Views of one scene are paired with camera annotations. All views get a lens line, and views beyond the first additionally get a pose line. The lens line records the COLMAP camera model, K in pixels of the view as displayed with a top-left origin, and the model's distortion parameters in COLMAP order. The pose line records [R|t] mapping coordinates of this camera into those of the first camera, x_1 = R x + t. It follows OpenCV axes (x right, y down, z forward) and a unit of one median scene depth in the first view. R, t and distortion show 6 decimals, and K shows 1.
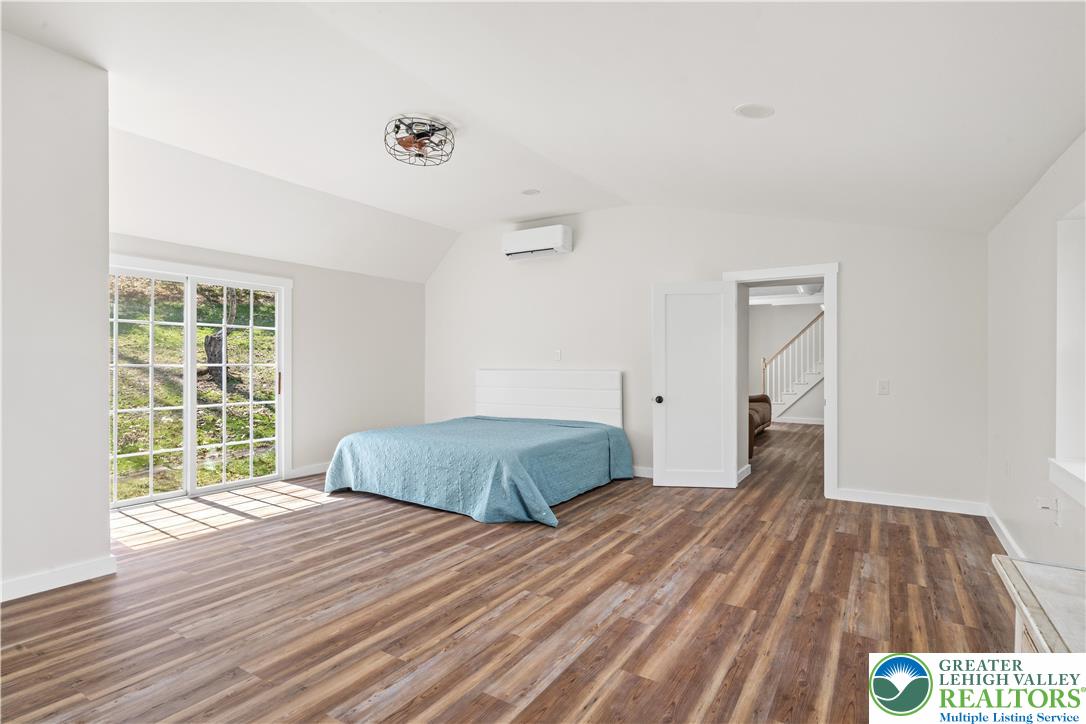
lens RADIAL K [[541.0, 0, 539.8], [0, 541.0, 363.7], [0, 0, 1]] dist [-0.002443, 0.000615]
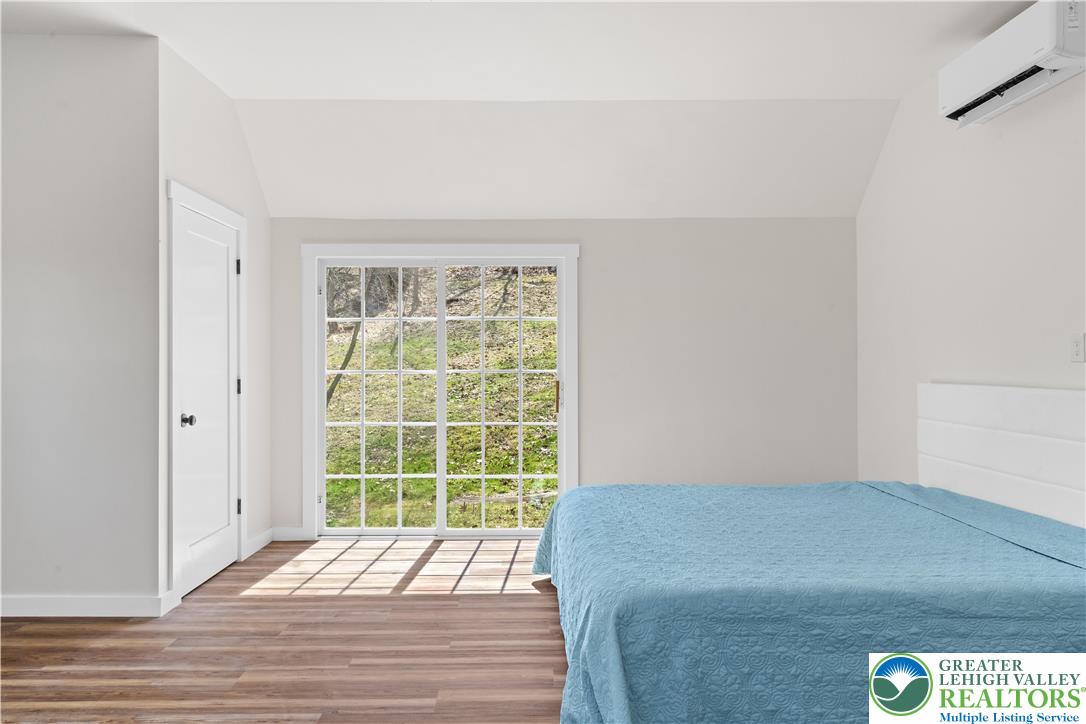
lens RADIAL K [[726.1, 0, 545.9], [0, 726.1, 353.4], [0, 0, 1]] dist [-0.004507, 0.006822]
pose [[0.550962, -0.011841, -0.834446, 0.528536], [0.002172, 0.999916, -0.012755, -0.014337], [0.834527, 0.005215, 0.550942, 0.903911]]
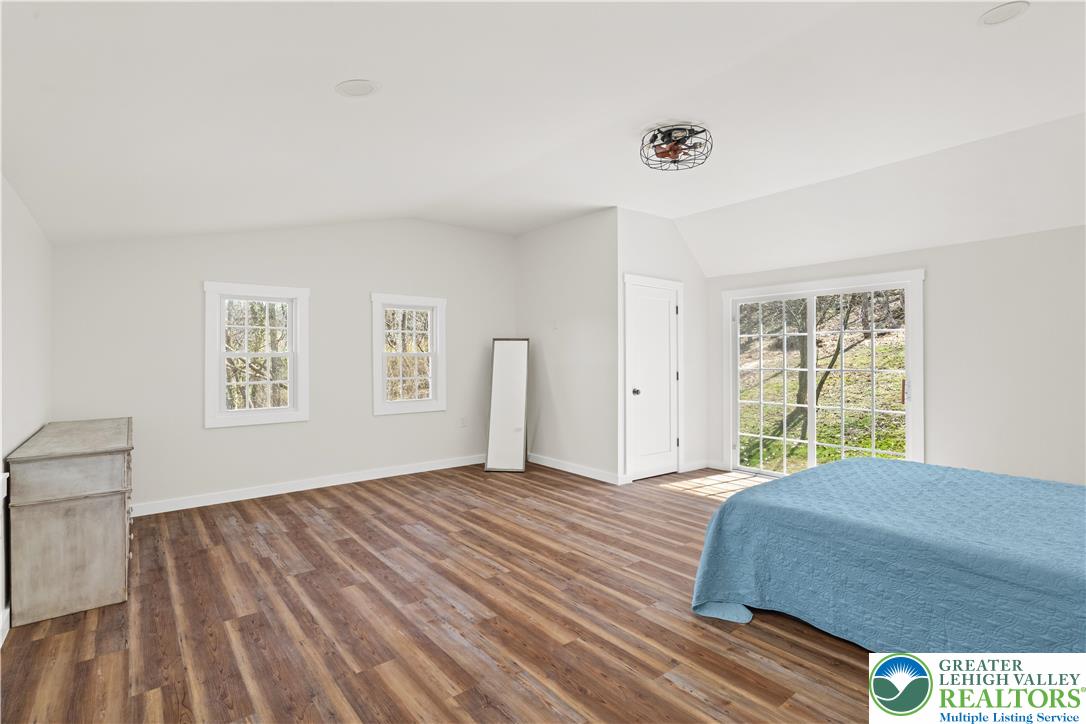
lens RADIAL K [[527.3, 0, 543.7], [0, 527.3, 361.2], [0, 0, 1]] dist [-0.000433, -0.000537]
pose [[-0.326142, -0.000347, -0.945321, 0.962669], [-0.003507, 0.999993, 0.000843, -0.022540], [0.945314, 0.003590, -0.326141, 1.374913]]
